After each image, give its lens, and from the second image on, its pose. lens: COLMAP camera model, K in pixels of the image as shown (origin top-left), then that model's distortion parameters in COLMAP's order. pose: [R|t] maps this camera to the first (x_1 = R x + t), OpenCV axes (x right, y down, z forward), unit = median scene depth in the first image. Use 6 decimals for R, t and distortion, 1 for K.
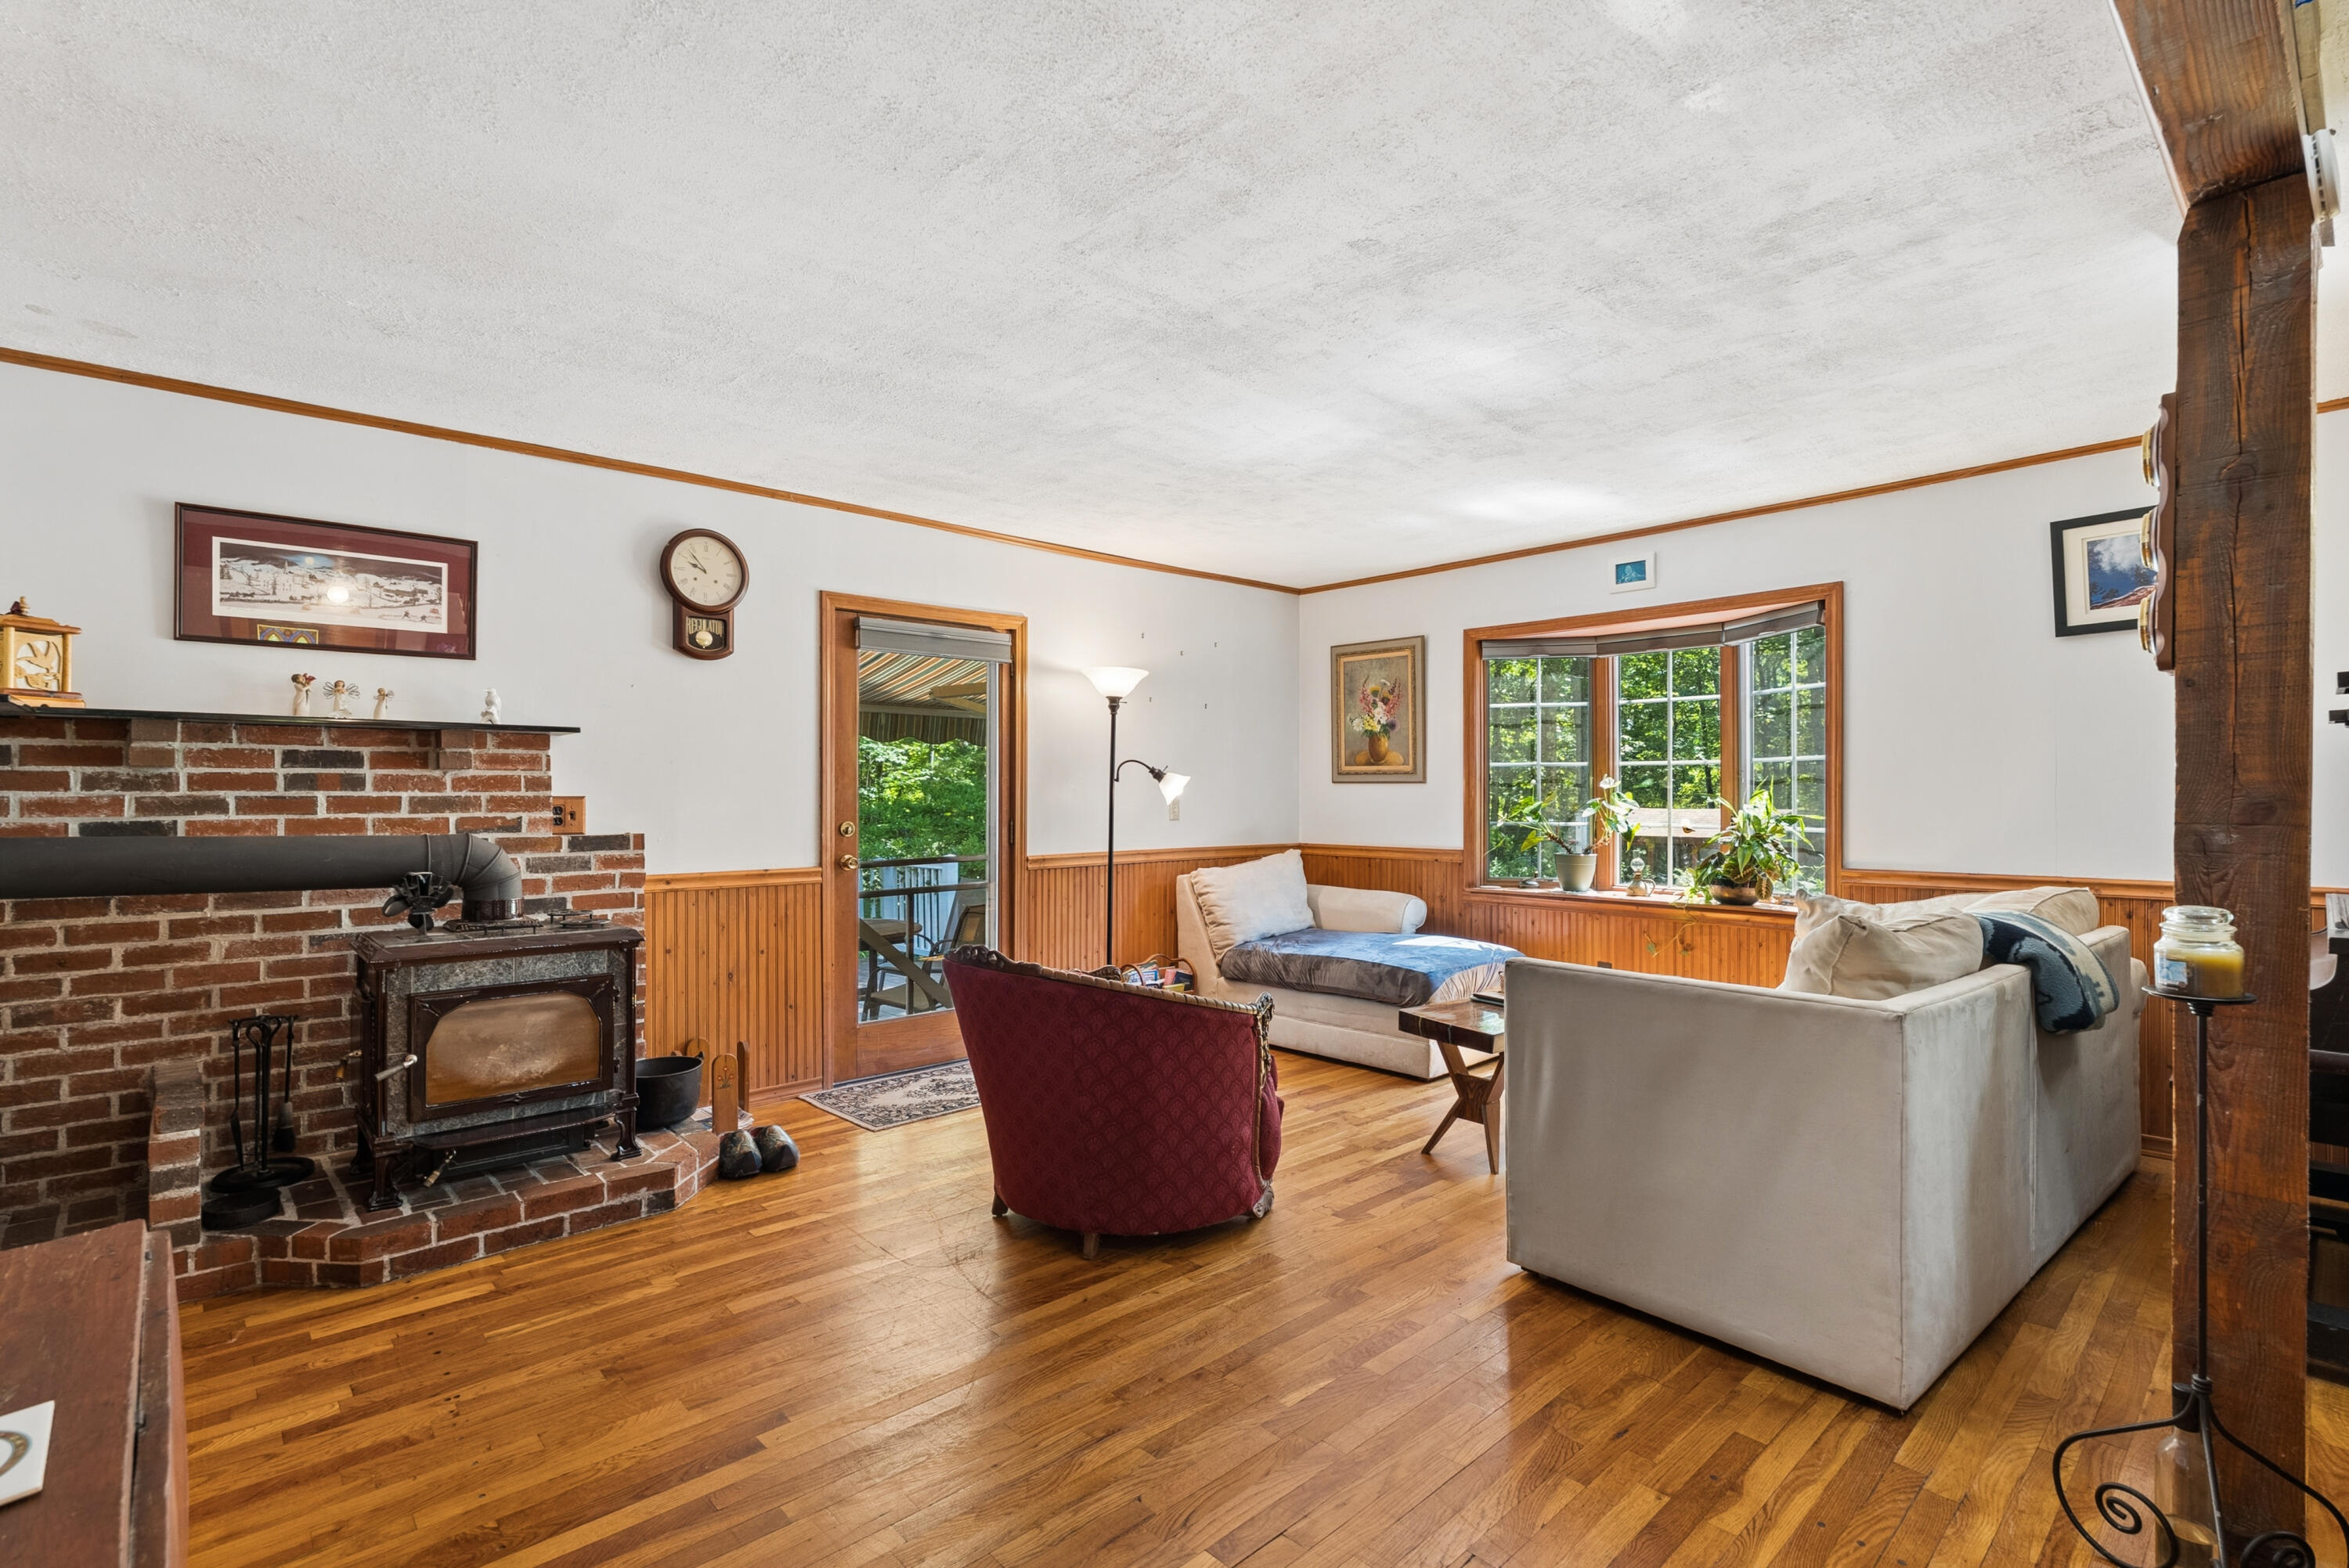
lens RADIAL K [[1078.1, 0, 1173.2], [0, 1078.1, 783.3], [0, 0, 1]] dist [-0.007878, 0.002103]
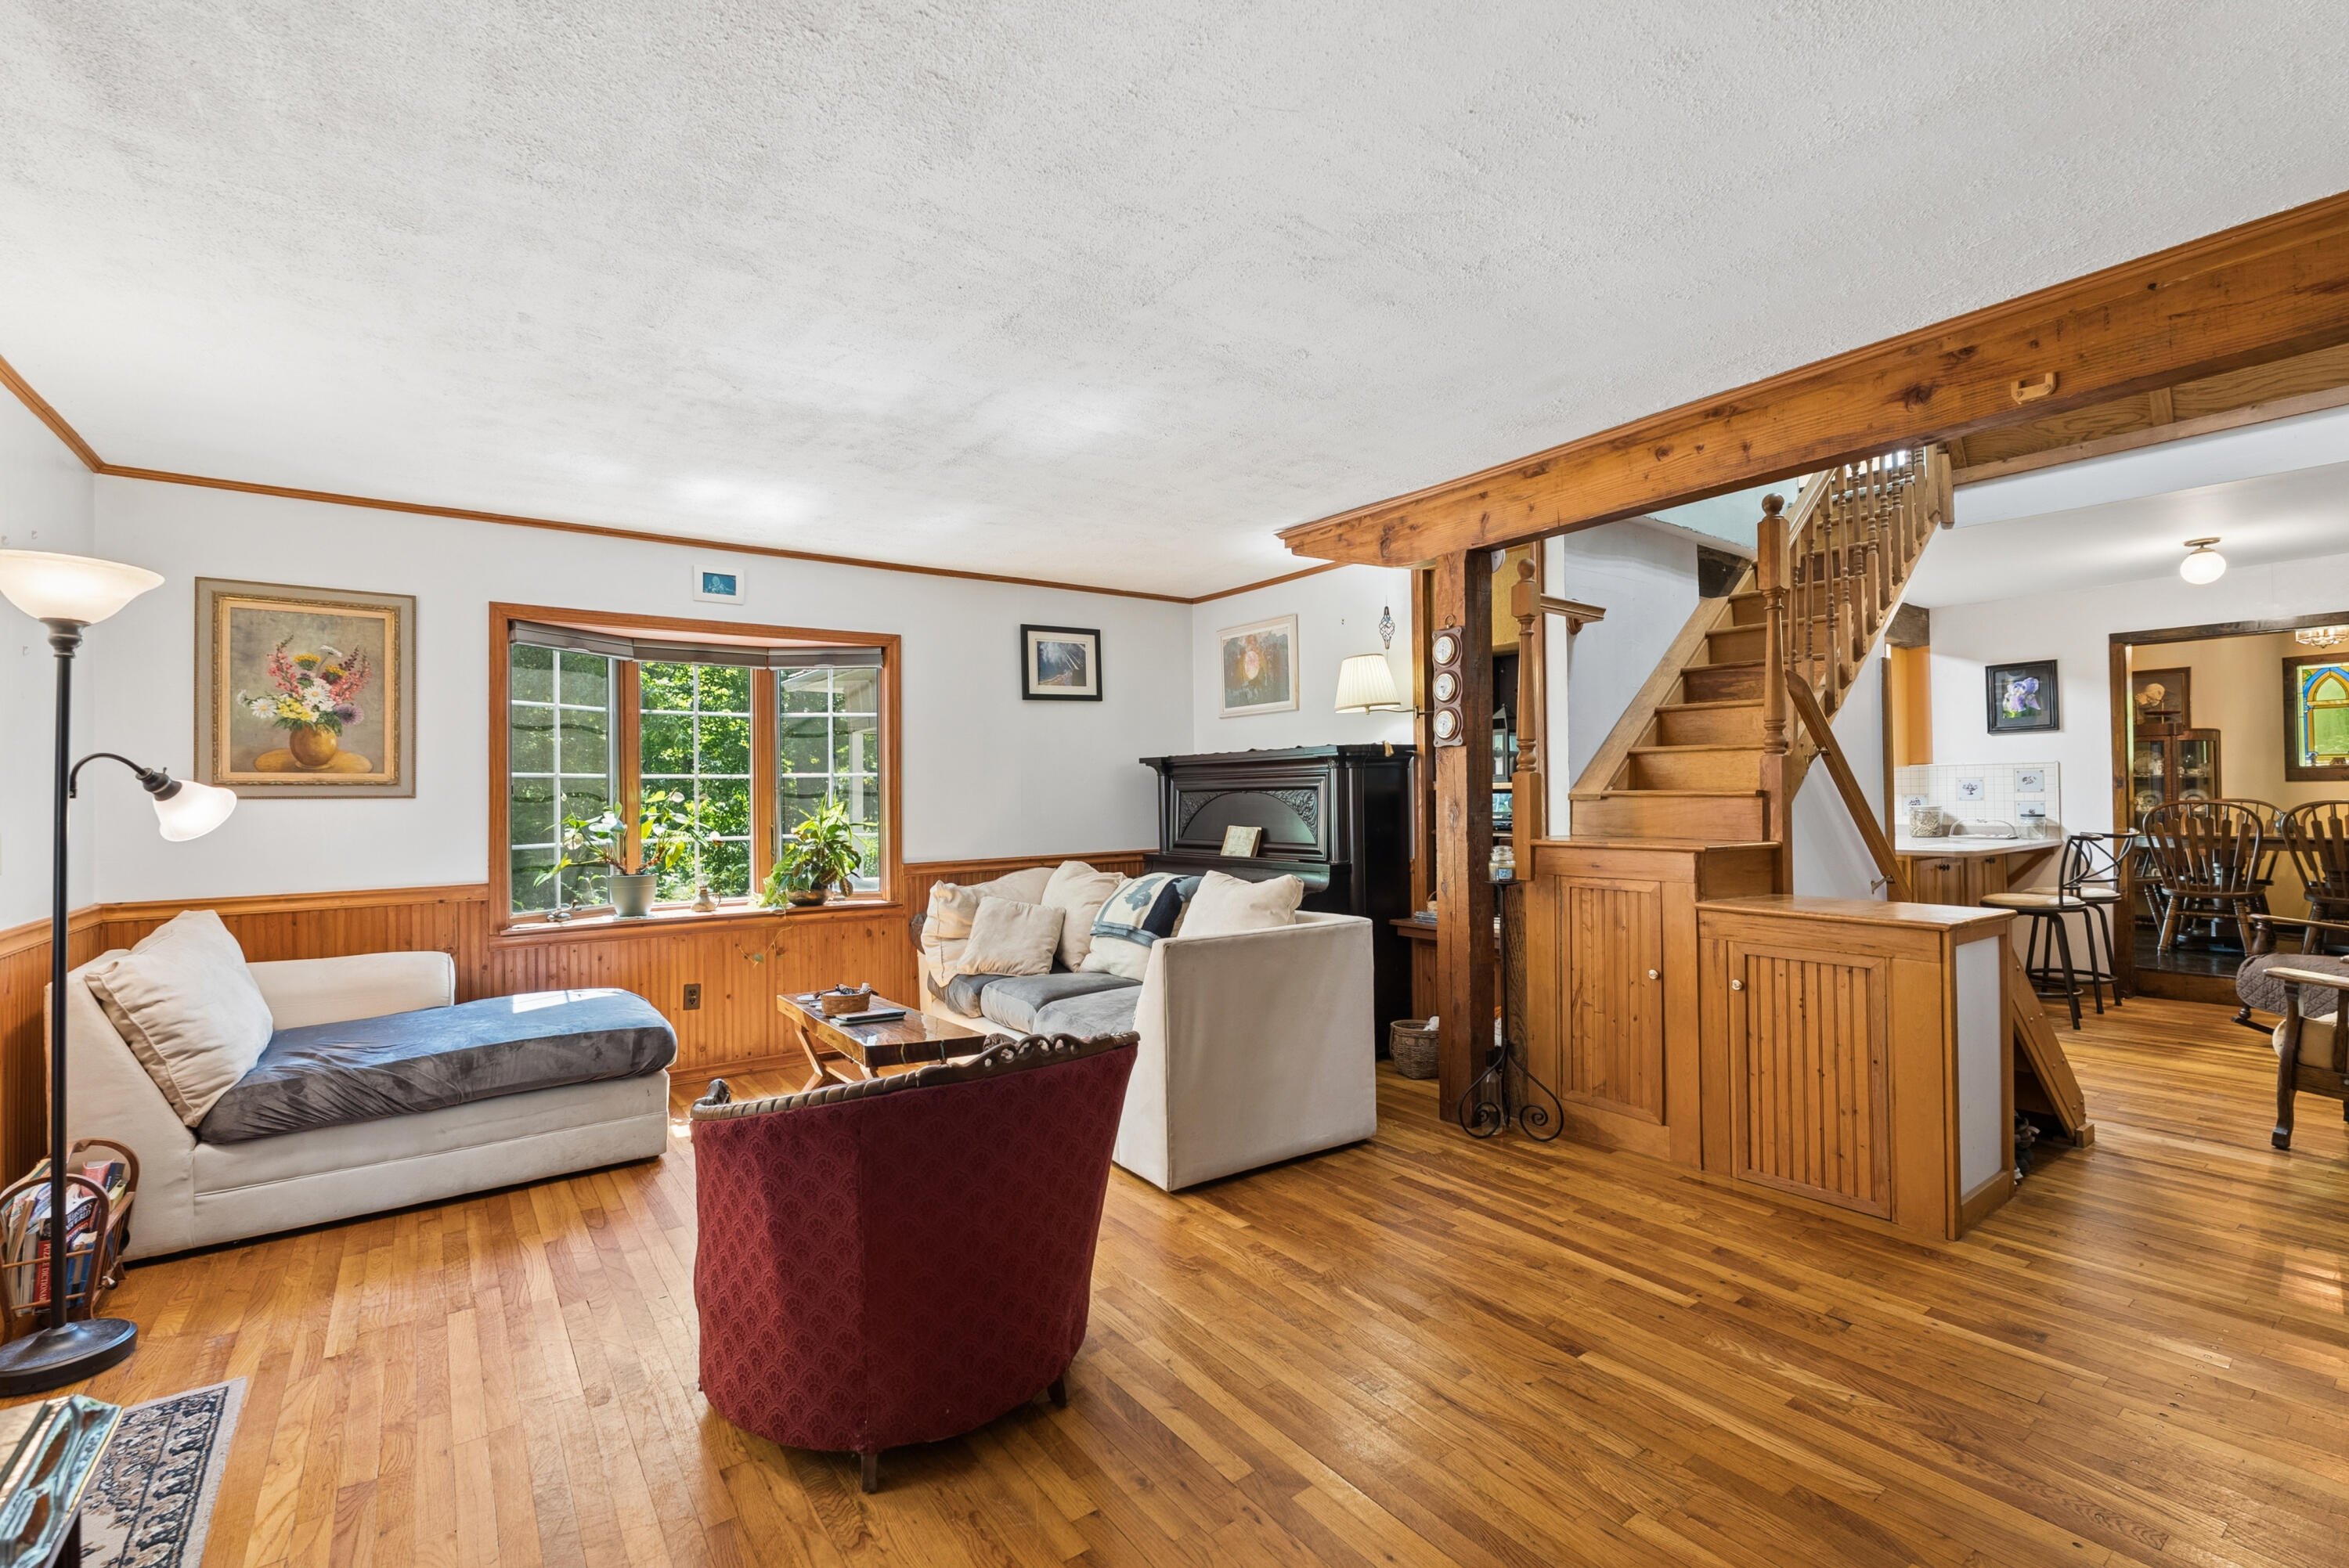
lens RADIAL K [[1032.2, 0, 1177.1], [0, 1032.2, 784.1], [0, 0, 1]] dist [-0.007245, 0.001046]
pose [[0.110624, 0.008439, 0.993827, -0.690967], [0.002927, 0.999957, -0.008817, -0.003184], [-0.993858, 0.003884, 0.110594, 0.702724]]
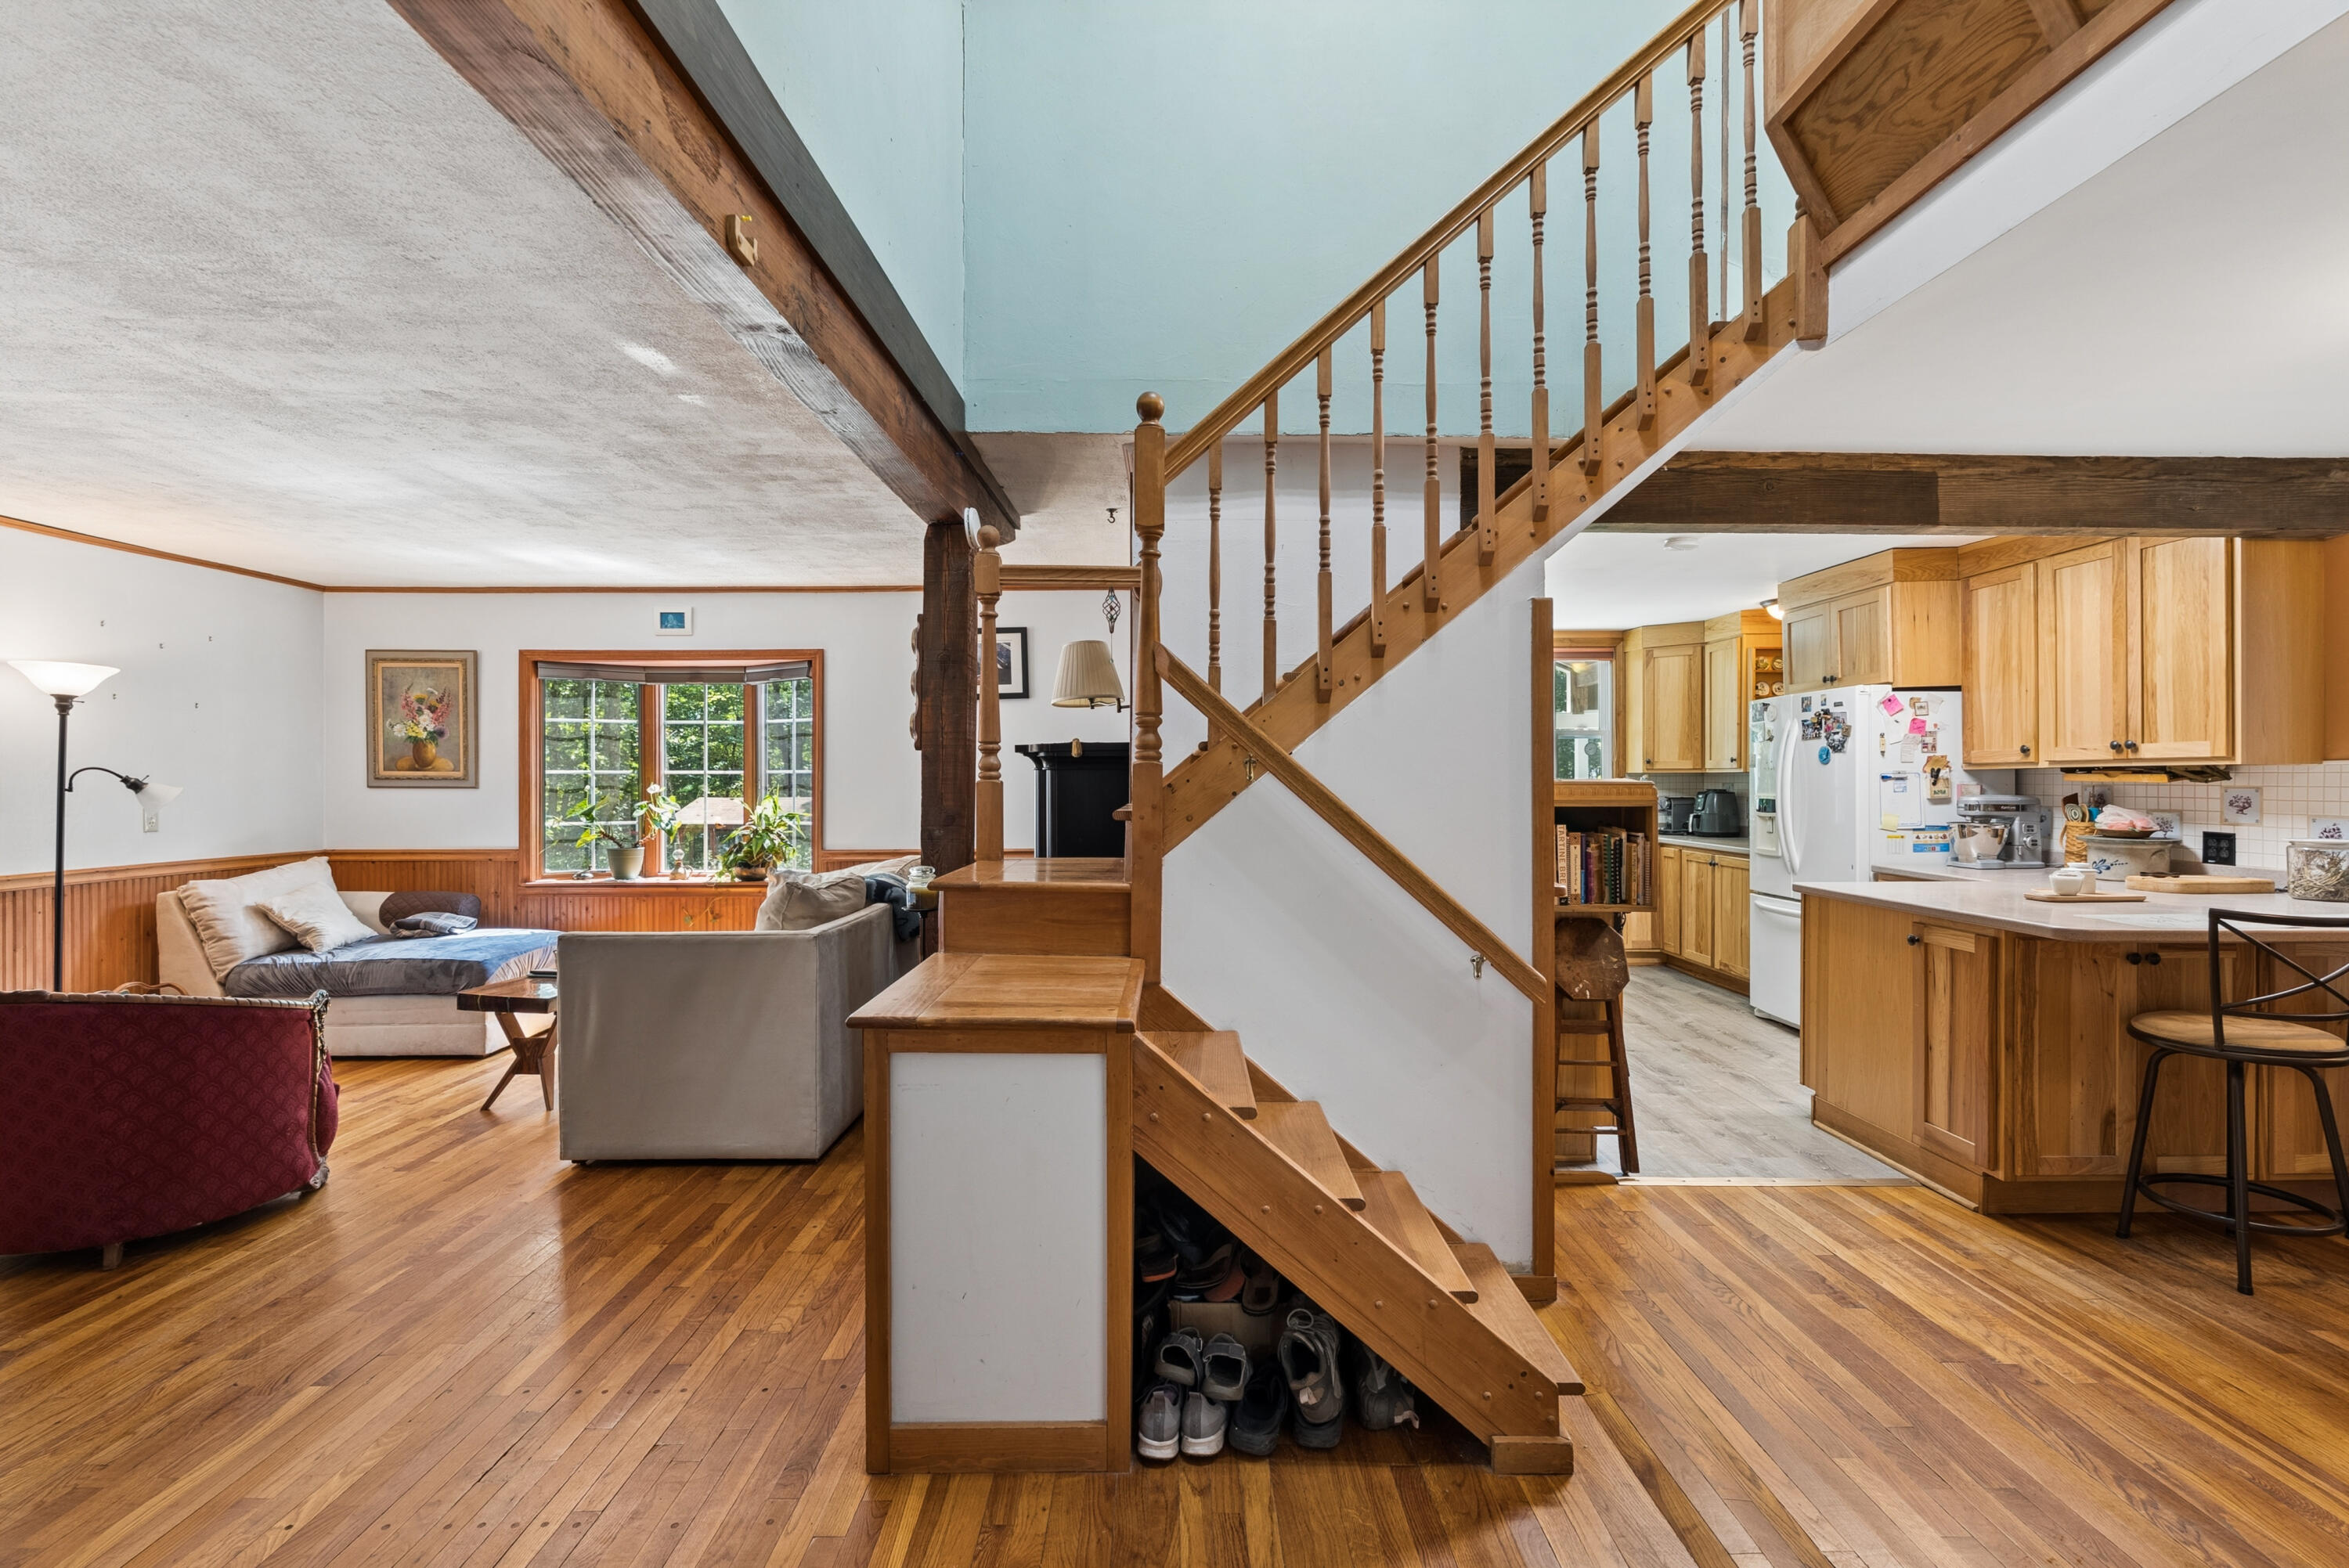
lens RADIAL K [[1032.2, 0, 1177.9], [0, 1032.2, 781.0], [0, 0, 1]] dist [-0.007245, 0.001046]
pose [[0.670621, -0.002344, 0.741796, -0.100253], [-0.005711, 0.999949, 0.008322, -0.034189], [-0.741778, -0.009817, 0.670574, -0.347866]]
